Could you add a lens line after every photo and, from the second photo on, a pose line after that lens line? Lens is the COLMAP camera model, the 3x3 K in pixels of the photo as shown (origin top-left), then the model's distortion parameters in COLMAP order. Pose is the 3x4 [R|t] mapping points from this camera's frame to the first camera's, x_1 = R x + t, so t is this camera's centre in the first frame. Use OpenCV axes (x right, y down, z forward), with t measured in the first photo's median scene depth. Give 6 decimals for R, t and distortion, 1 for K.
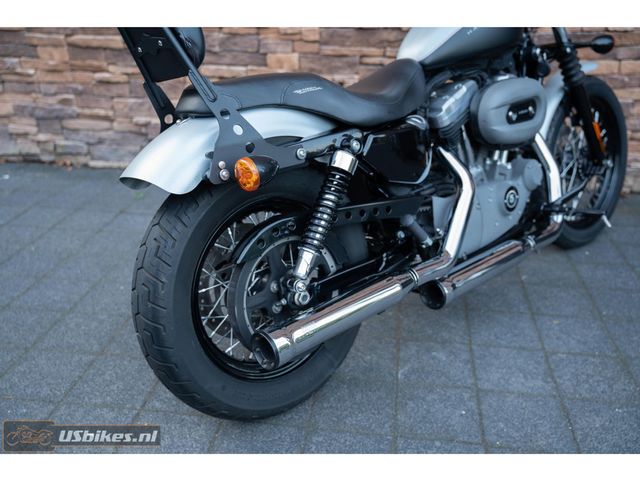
lens RADIAL K [[598.7, 0, 322.7], [0, 598.7, 239.1], [0, 0, 1]] dist [-0.008539, 0.128485]
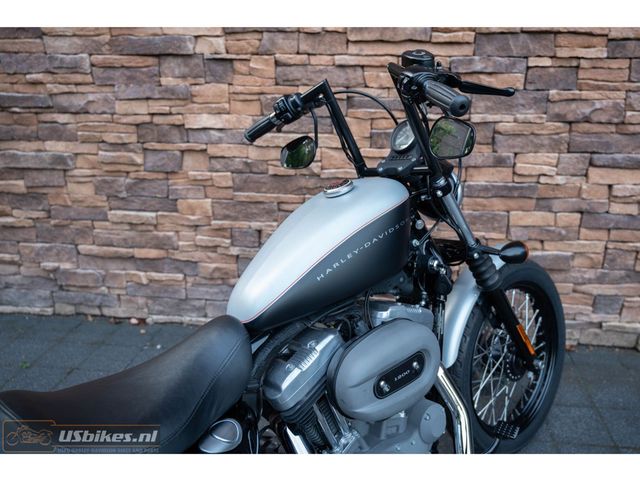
lens RADIAL K [[534.4, 0, 351.8], [0, 534.4, 220.1], [0, 0, 1]] dist [-0.097376, 0.117009]
pose [[0.999560, -0.011613, 0.027312, 0.160833], [0.014220, 0.995153, -0.097304, -0.211454], [-0.026049, 0.097650, 0.994880, 0.211954]]
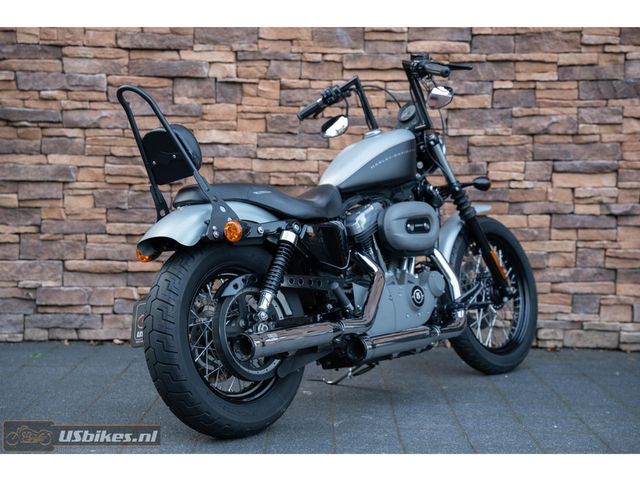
lens RADIAL K [[1095.8, 0, 320.5], [0, 1095.8, 237.3], [0, 0, 1]] dist [0.320308, -0.062502]
pose [[0.990346, -0.002846, 0.138590, -0.123170], [0.050745, 0.937834, -0.343355, 0.376996], [-0.128997, 0.347073, 0.928924, -0.709053]]
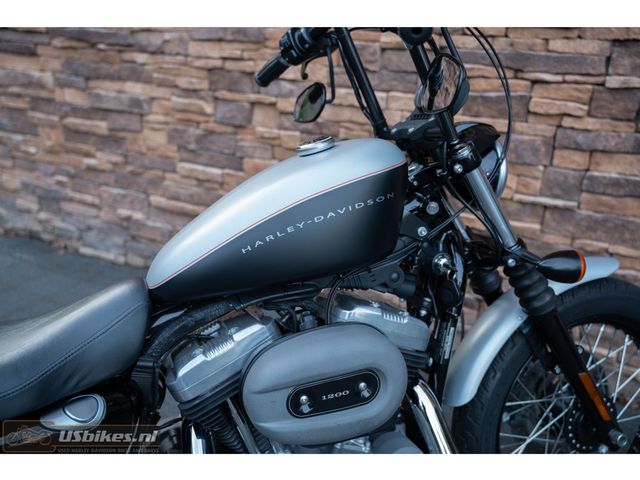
lens RADIAL K [[598.7, 0, 322.7], [0, 598.7, 239.1], [0, 0, 1]] dist [-0.008539, 0.128485]
pose [[0.940855, 0.133075, -0.311581, 0.297459], [-0.147013, 0.988899, -0.021569, -0.213170], [0.305252, 0.066100, 0.949975, 0.286627]]
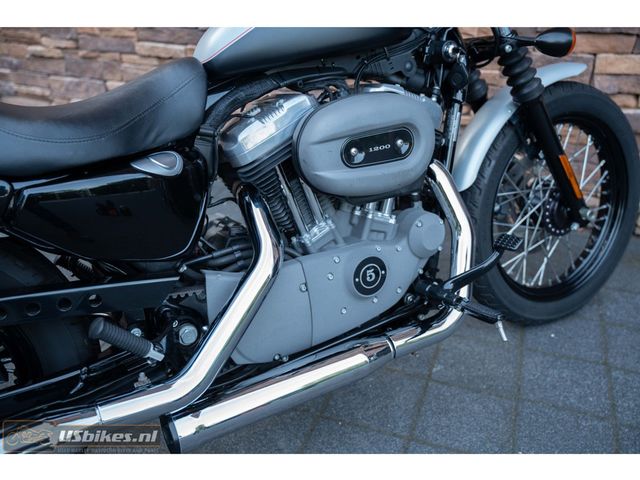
lens RADIAL K [[598.7, 0, 322.7], [0, 598.7, 239.1], [0, 0, 1]] dist [-0.008539, 0.128485]
pose [[0.981154, 0.089122, -0.171448, 0.244789], [-0.080354, 0.995111, 0.057430, -0.092469], [0.175728, -0.042571, 0.983518, 0.226322]]
